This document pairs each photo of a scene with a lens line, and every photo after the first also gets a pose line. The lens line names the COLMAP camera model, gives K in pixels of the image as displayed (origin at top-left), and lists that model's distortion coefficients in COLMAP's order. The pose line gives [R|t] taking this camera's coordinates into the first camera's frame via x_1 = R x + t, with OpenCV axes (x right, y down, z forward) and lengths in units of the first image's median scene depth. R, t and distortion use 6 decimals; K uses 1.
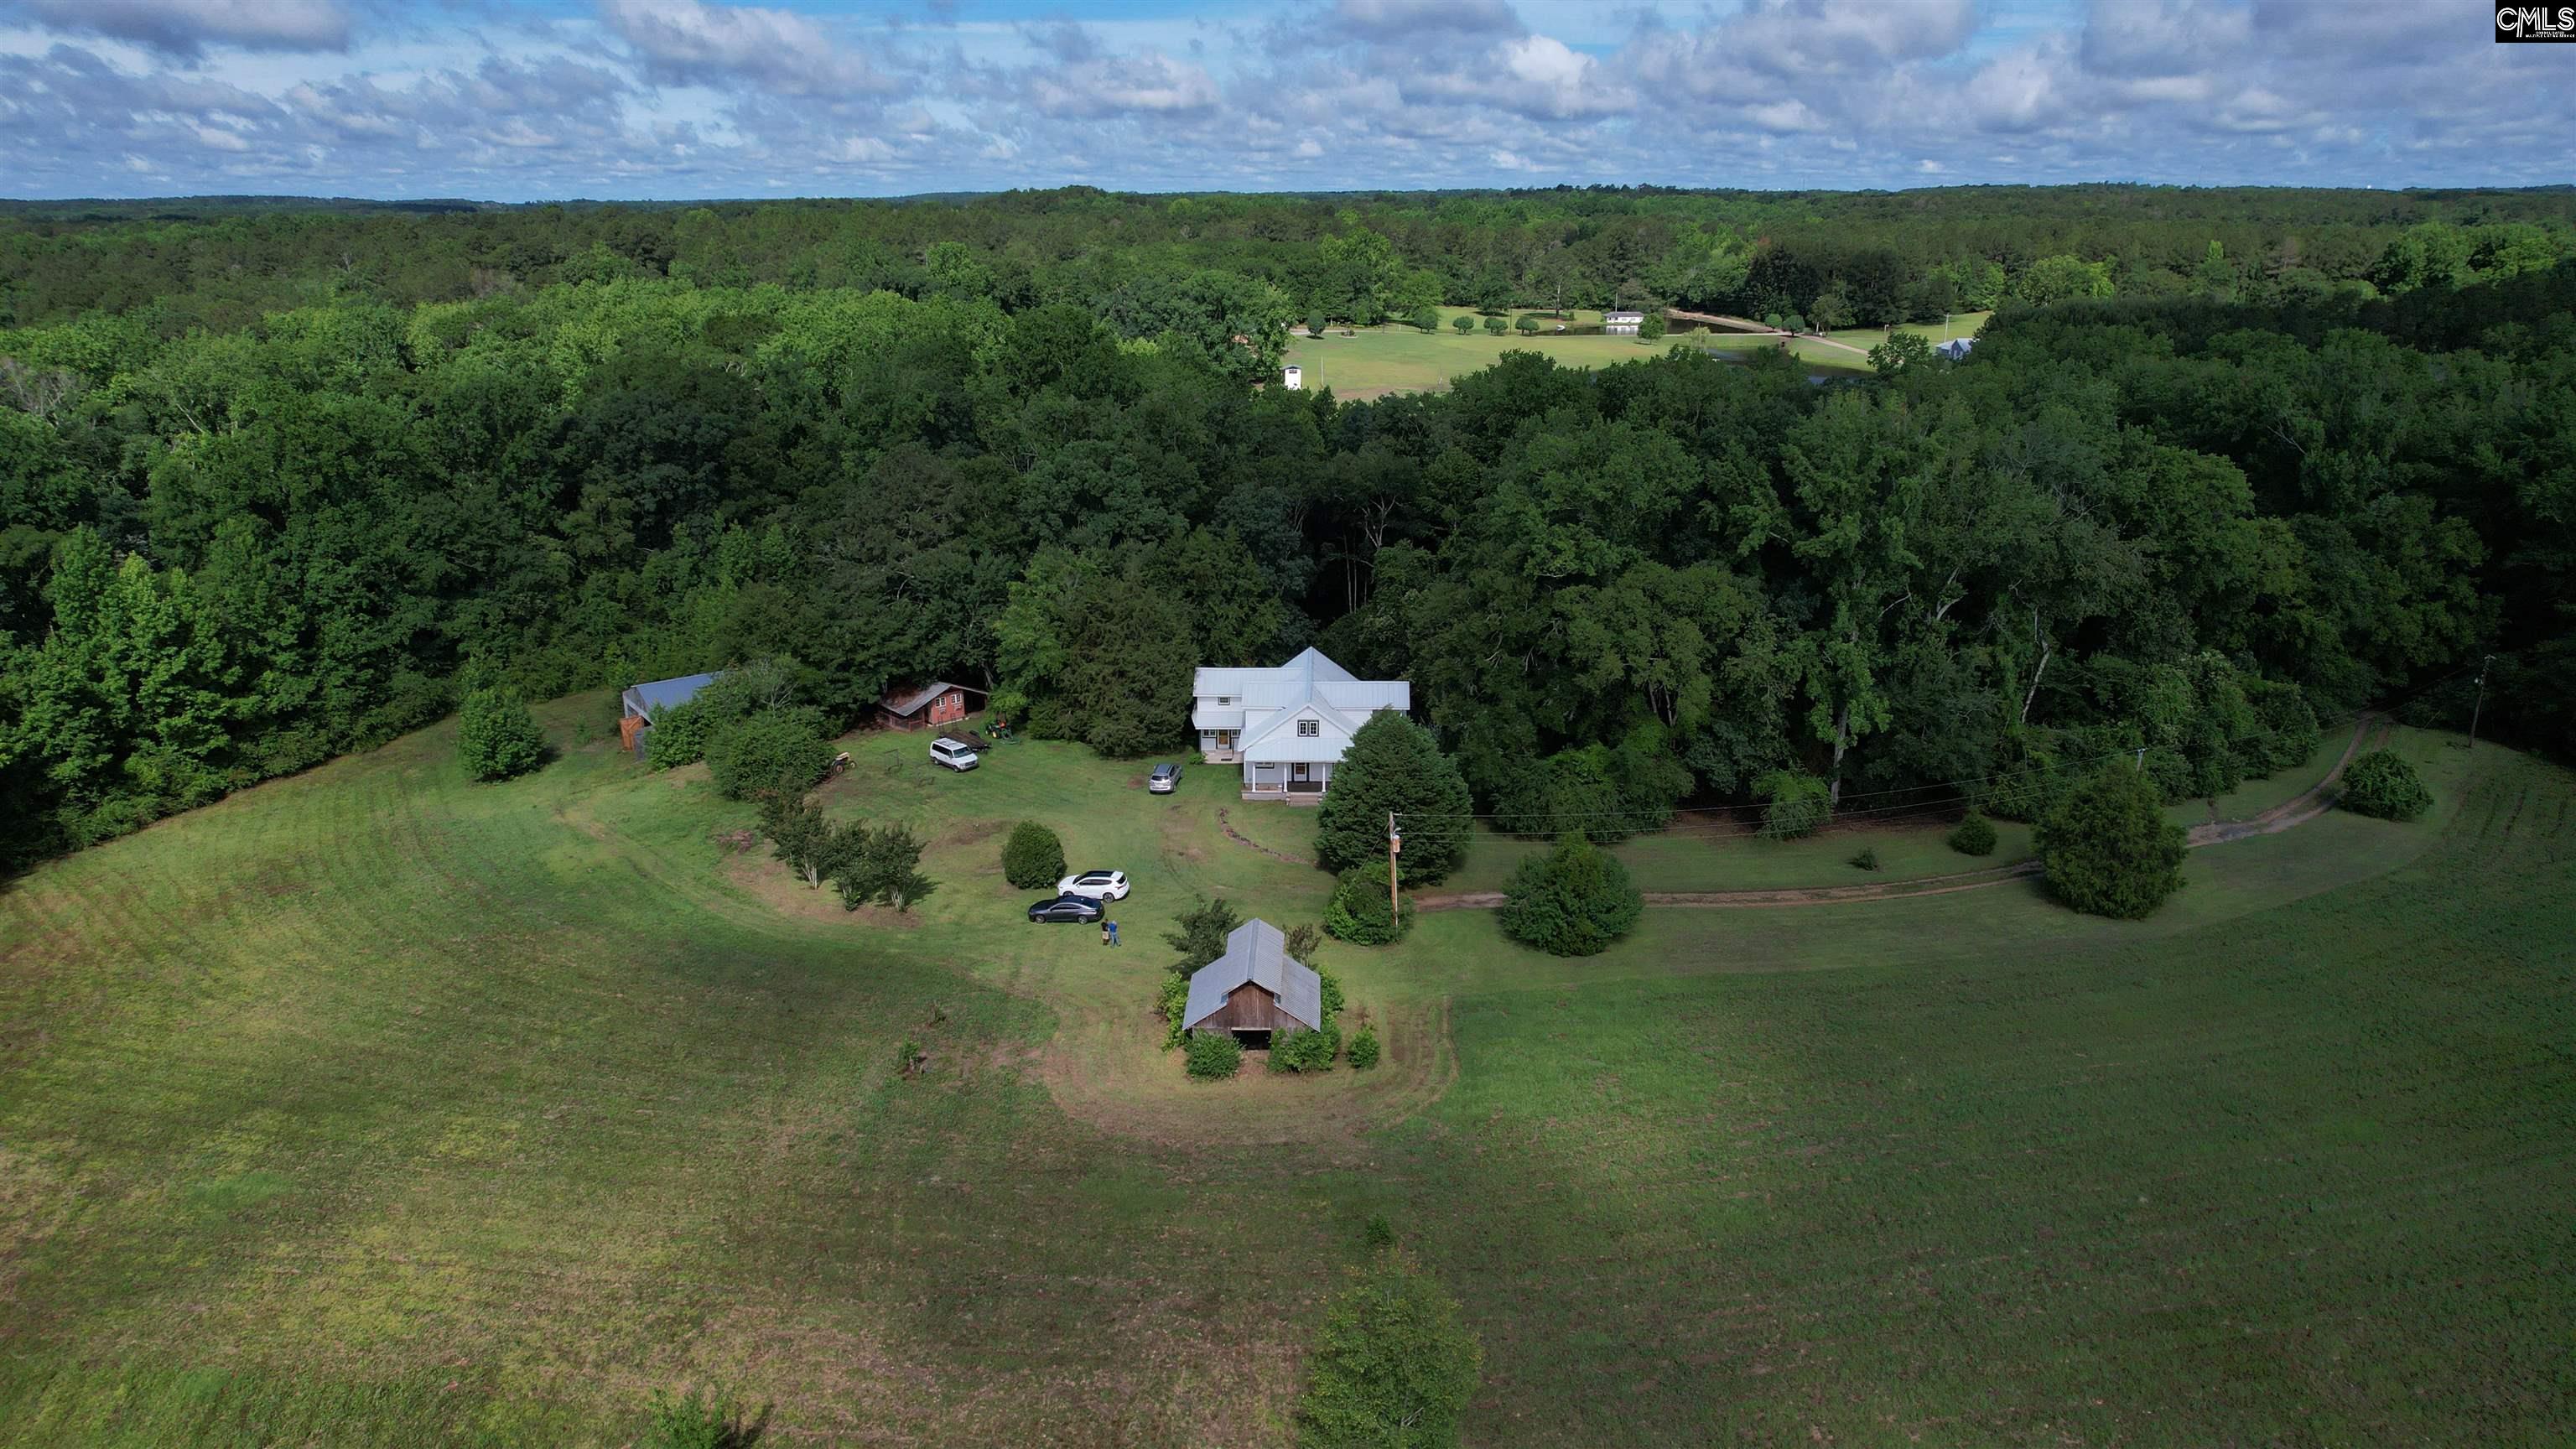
lens RADIAL K [[1665.1, 0, 1288.0], [0, 1665.1, 724.5], [0, 0, 1]] dist [-0.067184, 0.059313]
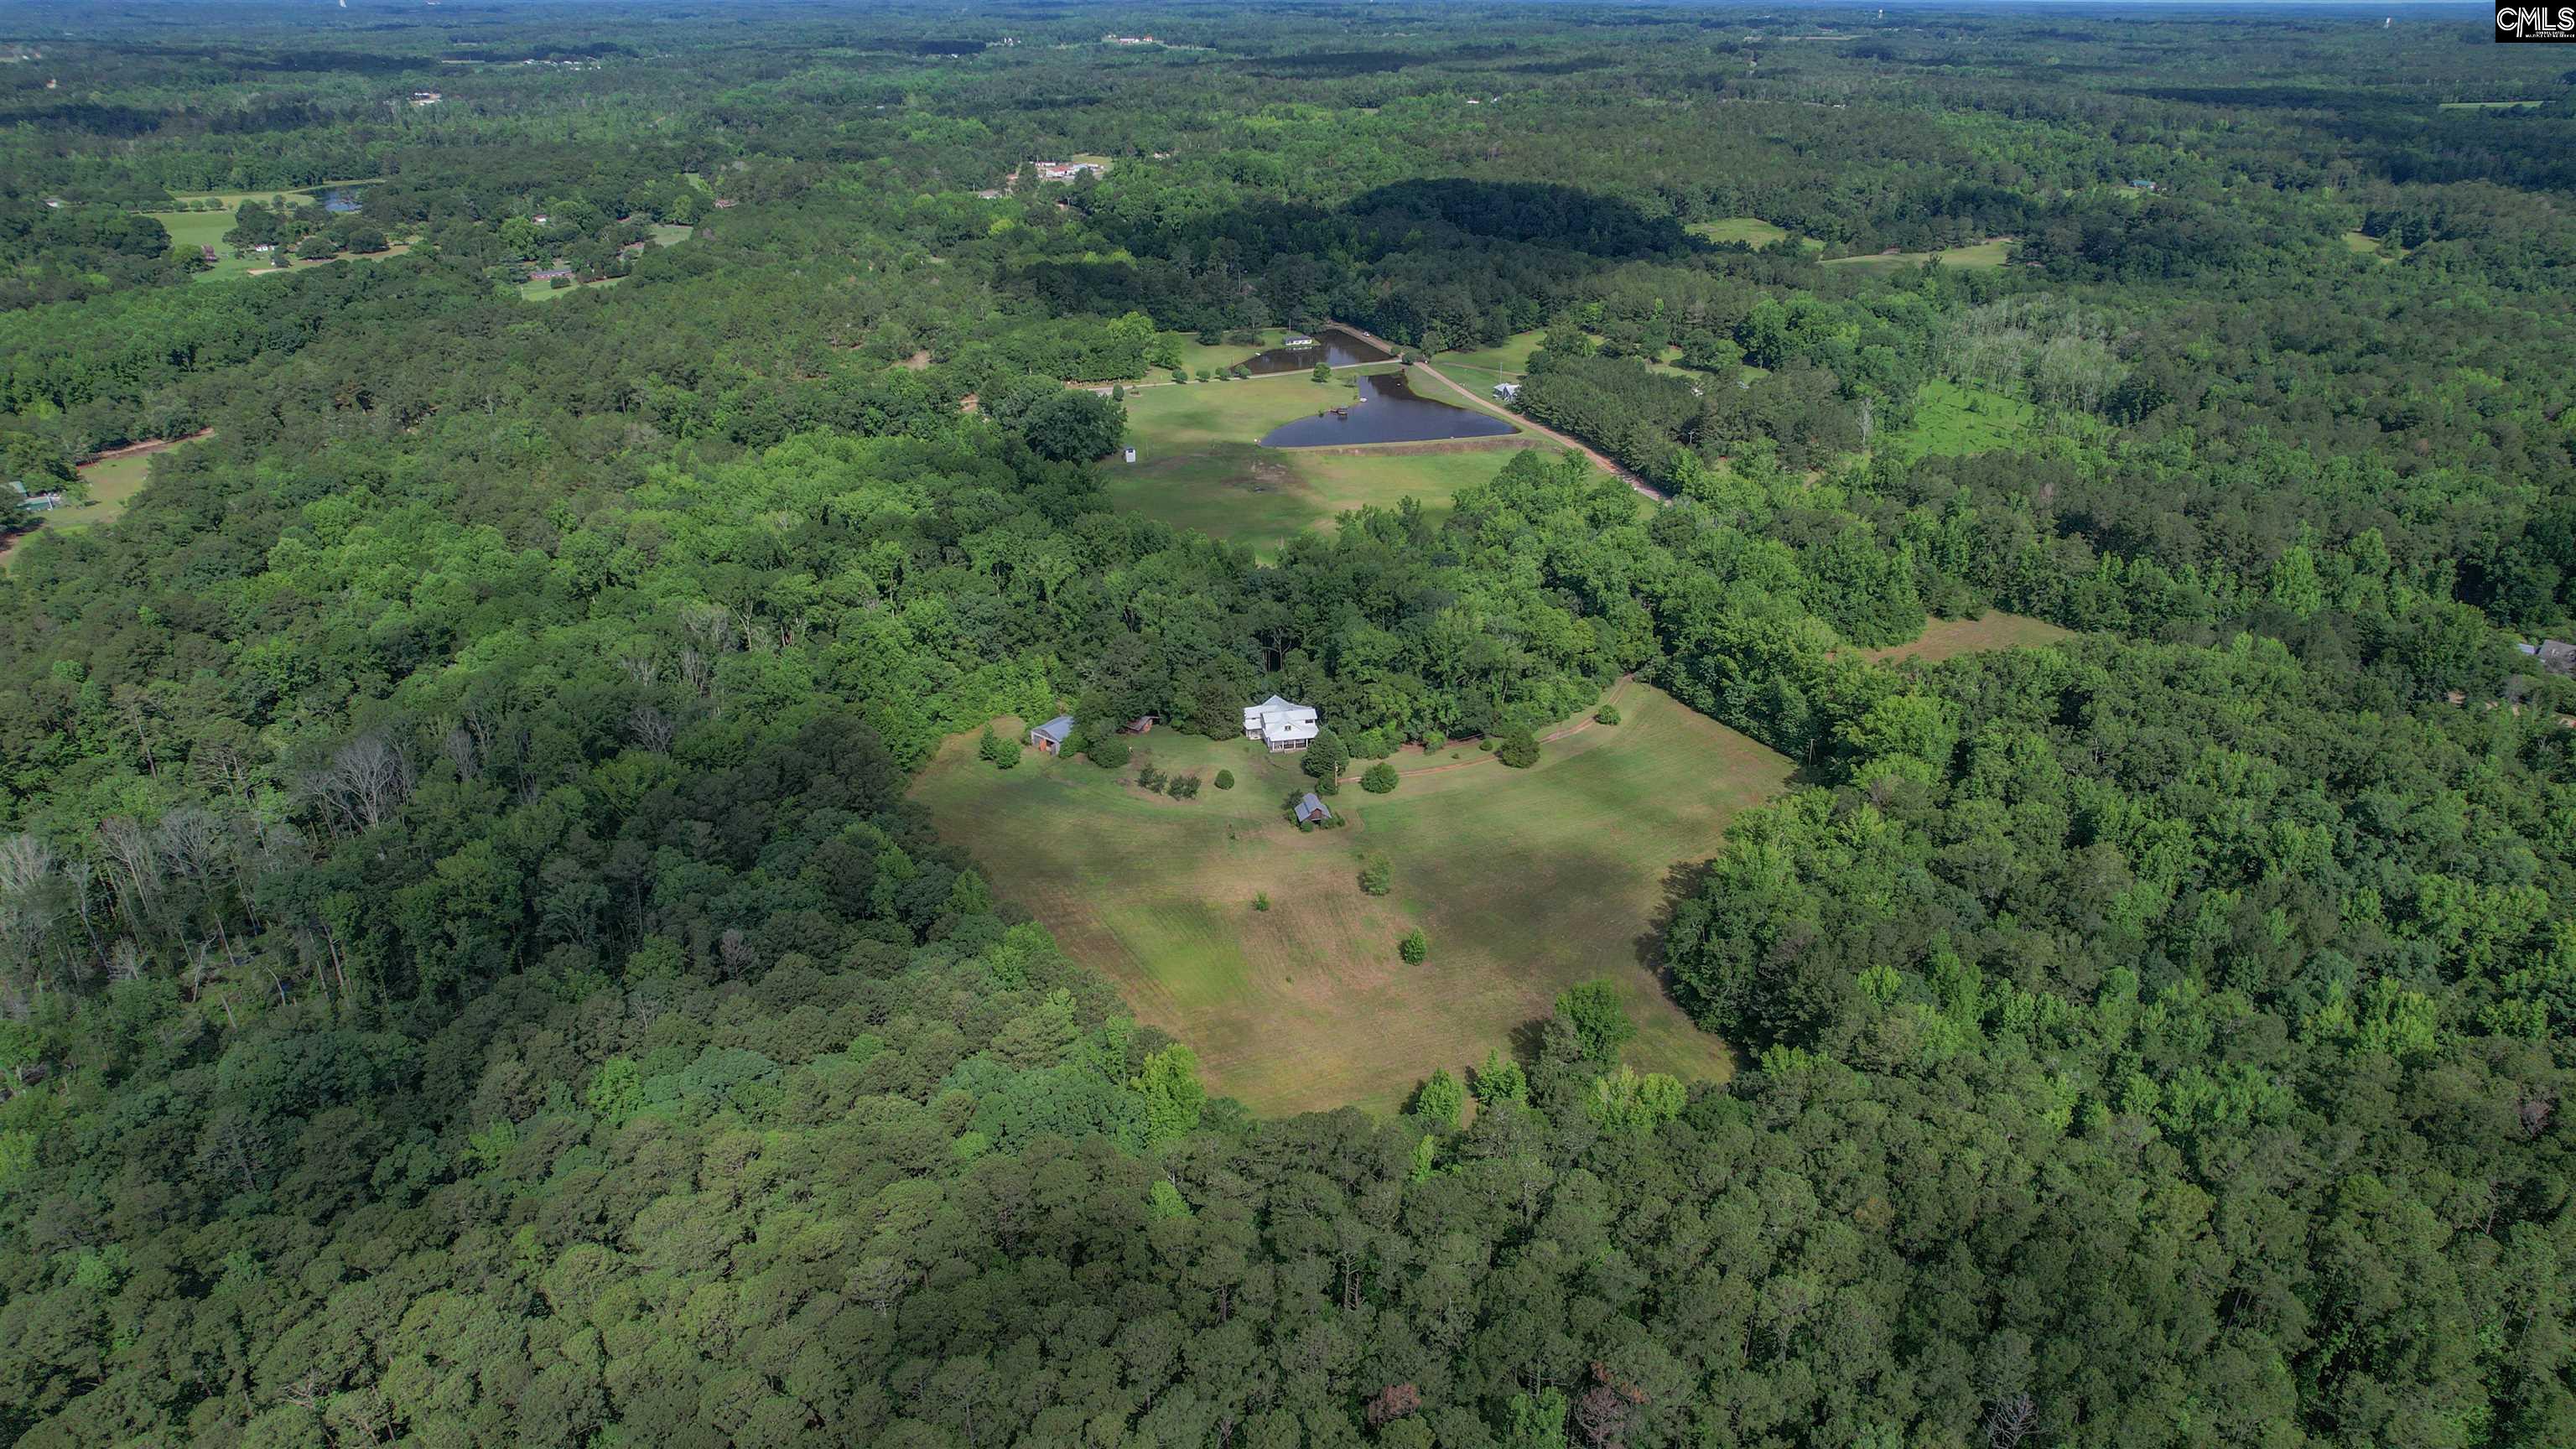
lens RADIAL K [[1665.1, 0, 1288.0], [0, 1665.1, 724.5], [0, 0, 1]] dist [-0.067184, 0.059313]
pose [[0.972563, -0.095771, 0.212013, -0.639565], [0.069978, 0.989560, 0.125996, -0.392077], [-0.221866, -0.107703, 0.969111, -2.017257]]
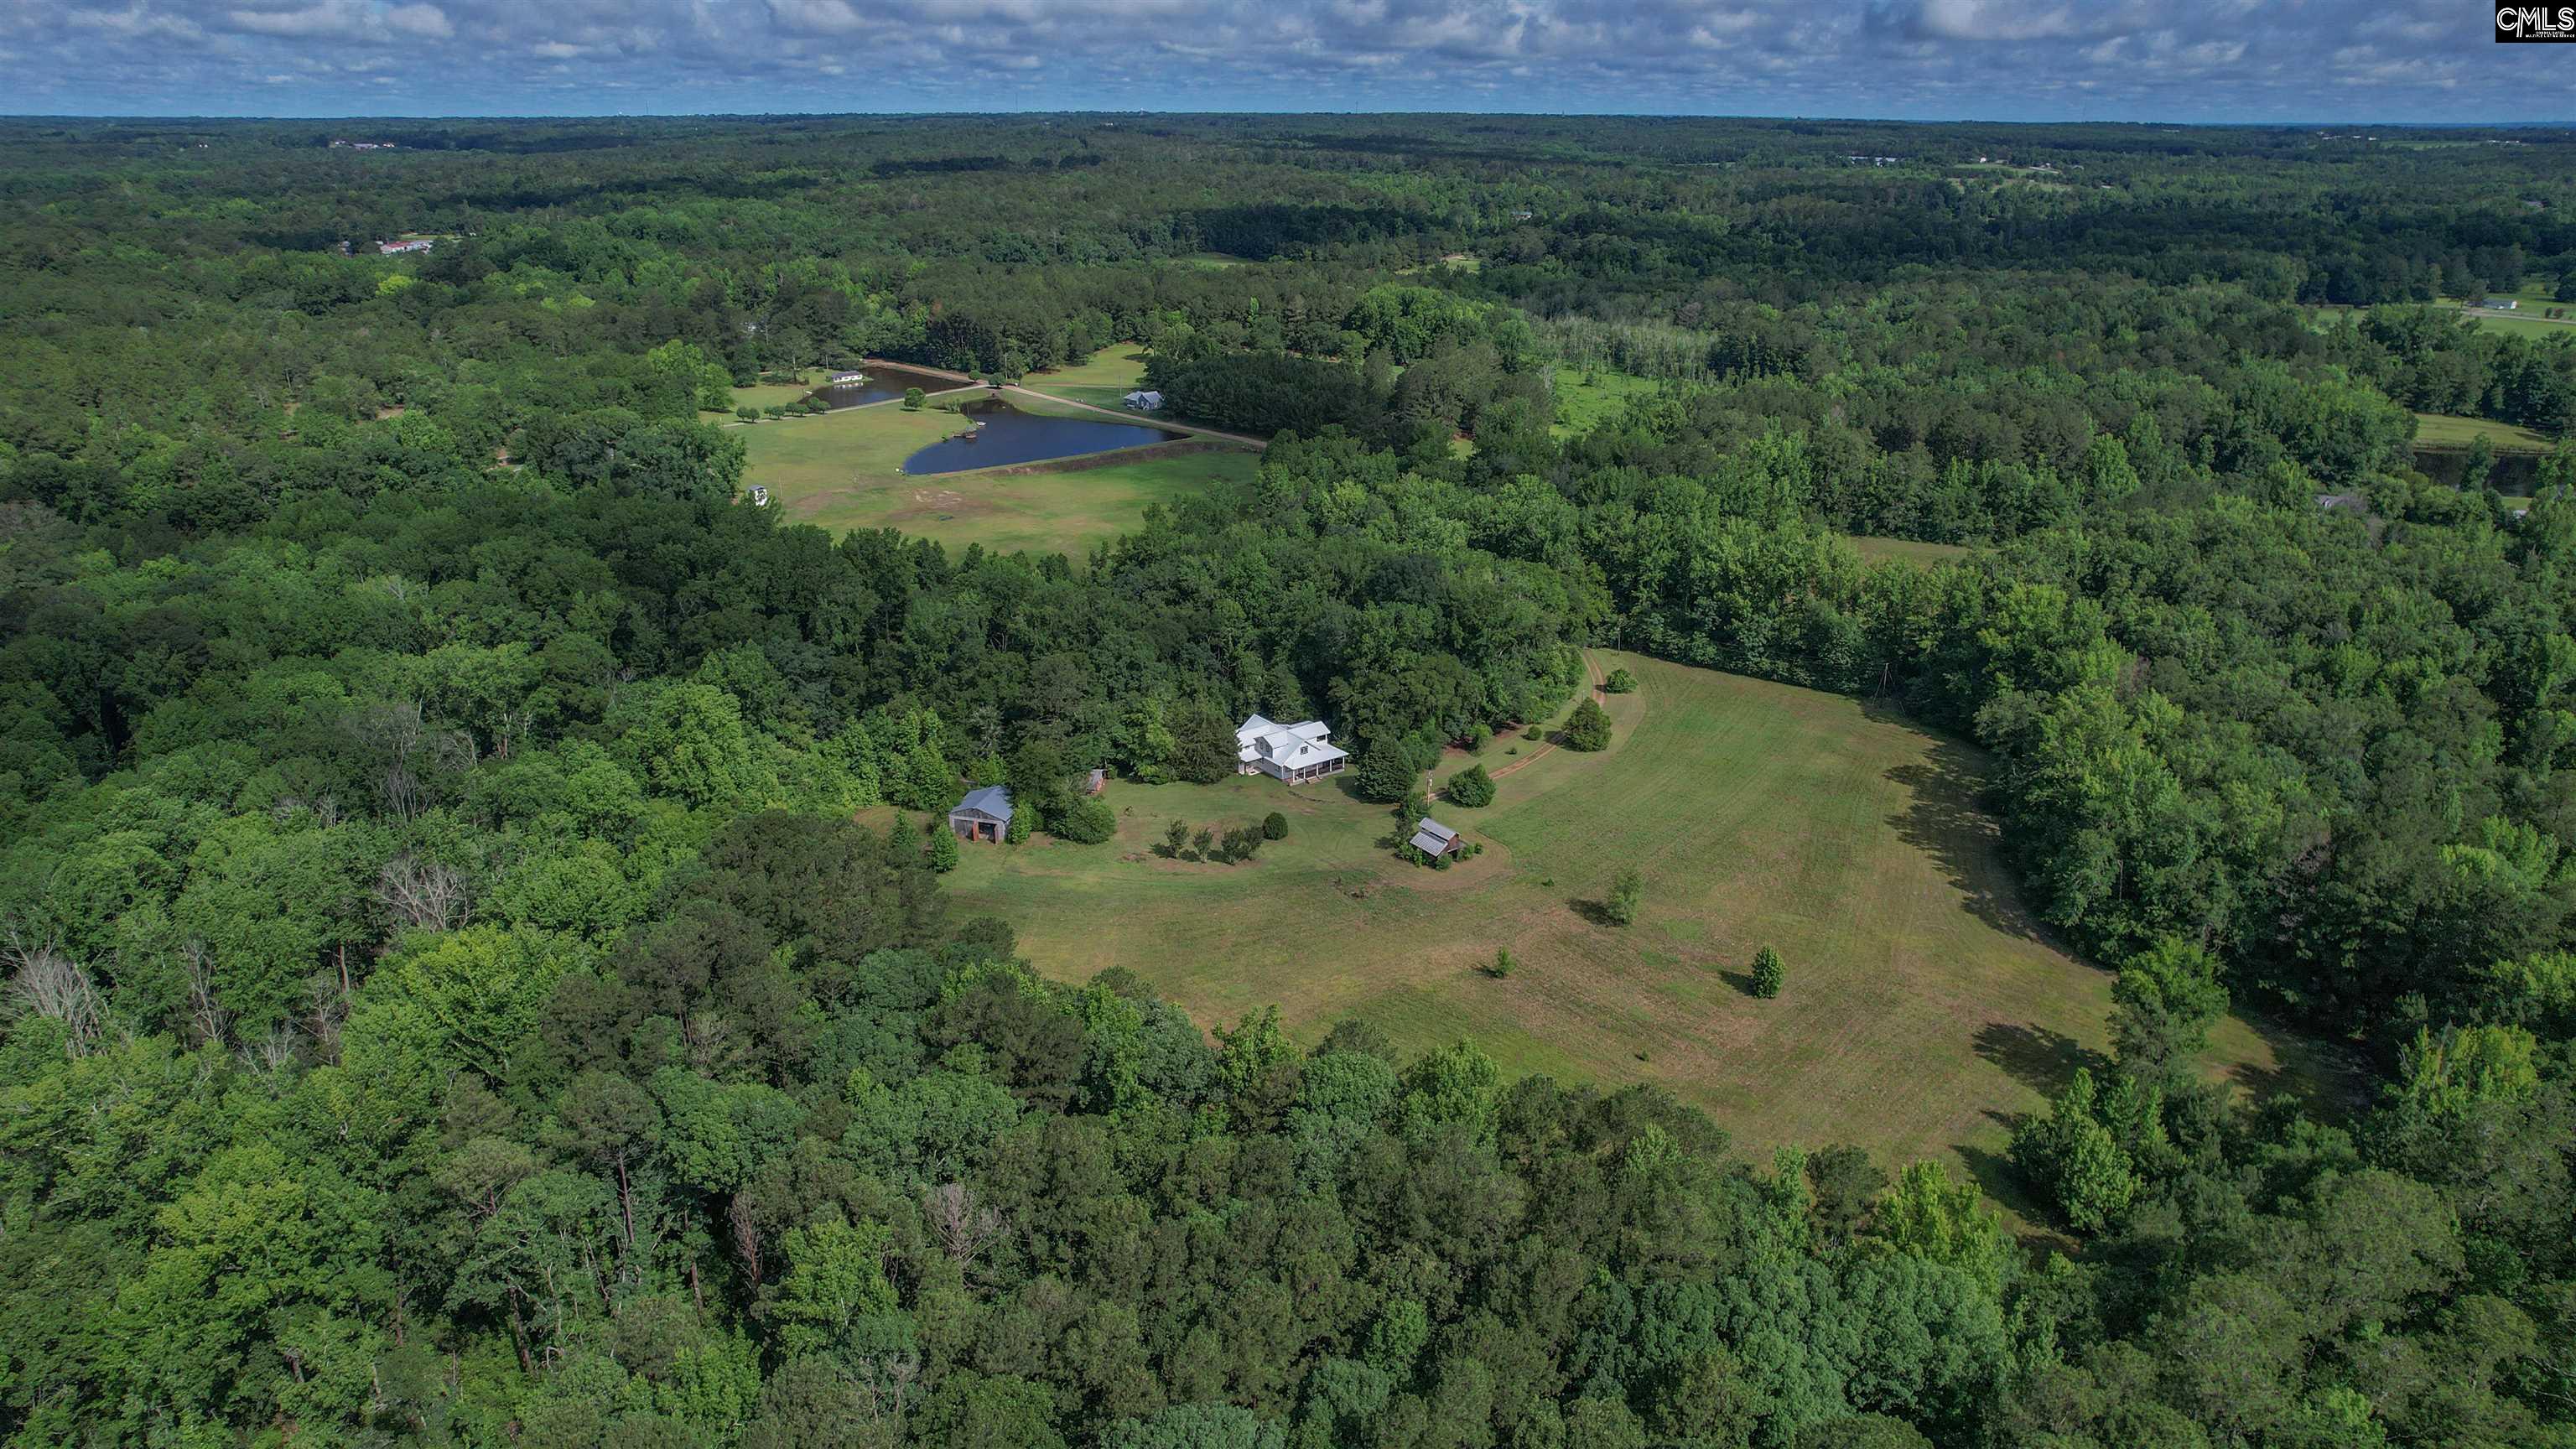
lens RADIAL K [[1665.1, 0, 1288.0], [0, 1665.1, 724.5], [0, 0, 1]] dist [-0.067184, 0.059313]
pose [[0.788254, -0.218227, 0.575355, -1.299684], [0.186647, 0.975746, 0.114380, -0.294651], [-0.586361, 0.017227, 0.809867, -0.856890]]
